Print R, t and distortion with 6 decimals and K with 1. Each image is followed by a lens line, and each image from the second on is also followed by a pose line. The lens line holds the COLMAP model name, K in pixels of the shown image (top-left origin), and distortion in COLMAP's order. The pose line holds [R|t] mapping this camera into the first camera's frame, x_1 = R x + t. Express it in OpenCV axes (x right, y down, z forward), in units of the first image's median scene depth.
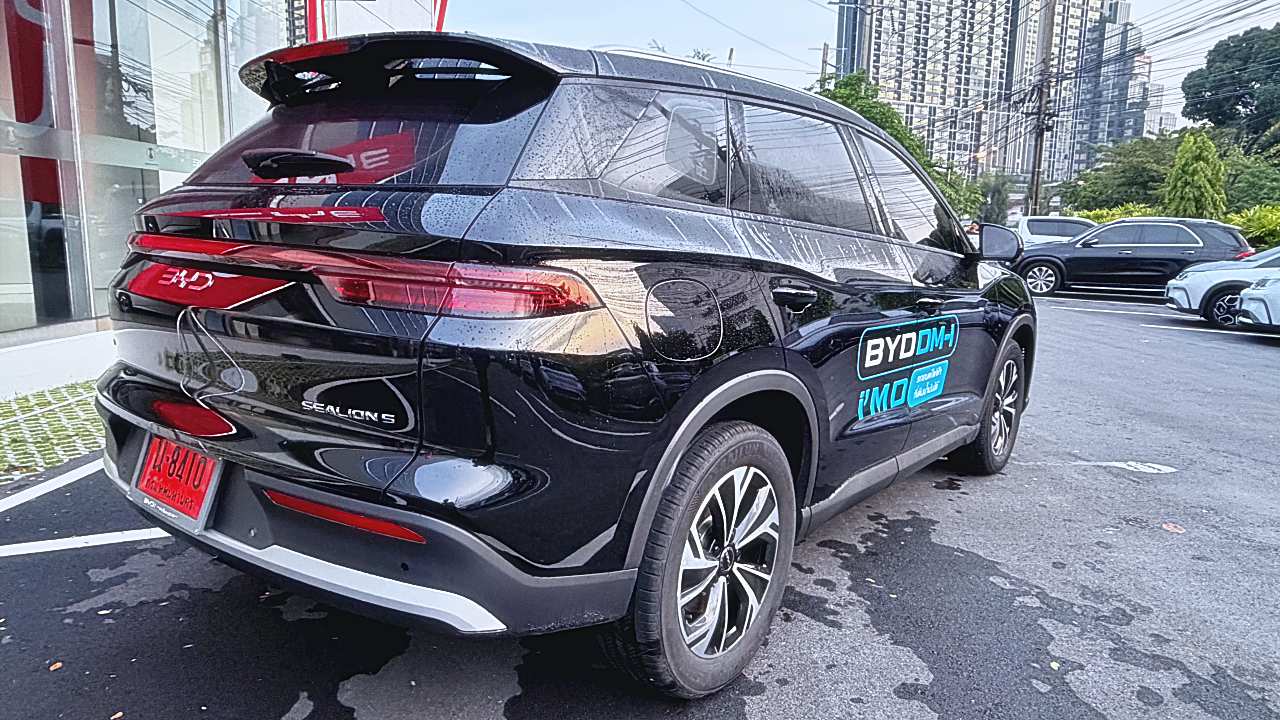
lens RADIAL K [[837.3, 0, 641.6], [0, 837.3, 353.4], [0, 0, 1]] dist [0.003192, 0.000708]
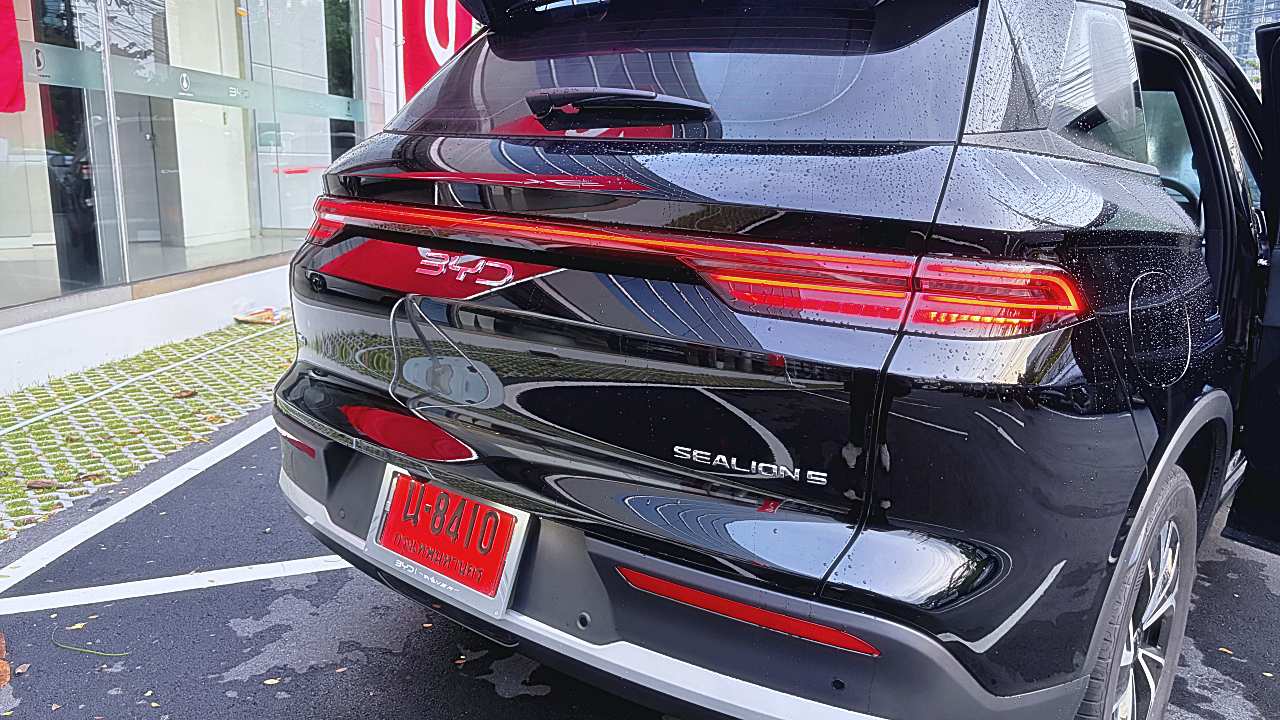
lens RADIAL K [[984.6, 0, 638.4], [0, 984.6, 362.7], [0, 0, 1]] dist [0.021957, -0.001051]
pose [[0.999180, 0.008674, -0.039548, -0.264479], [-0.006707, 0.998747, 0.049597, -0.037302], [0.039929, -0.049291, 0.997986, 0.105770]]
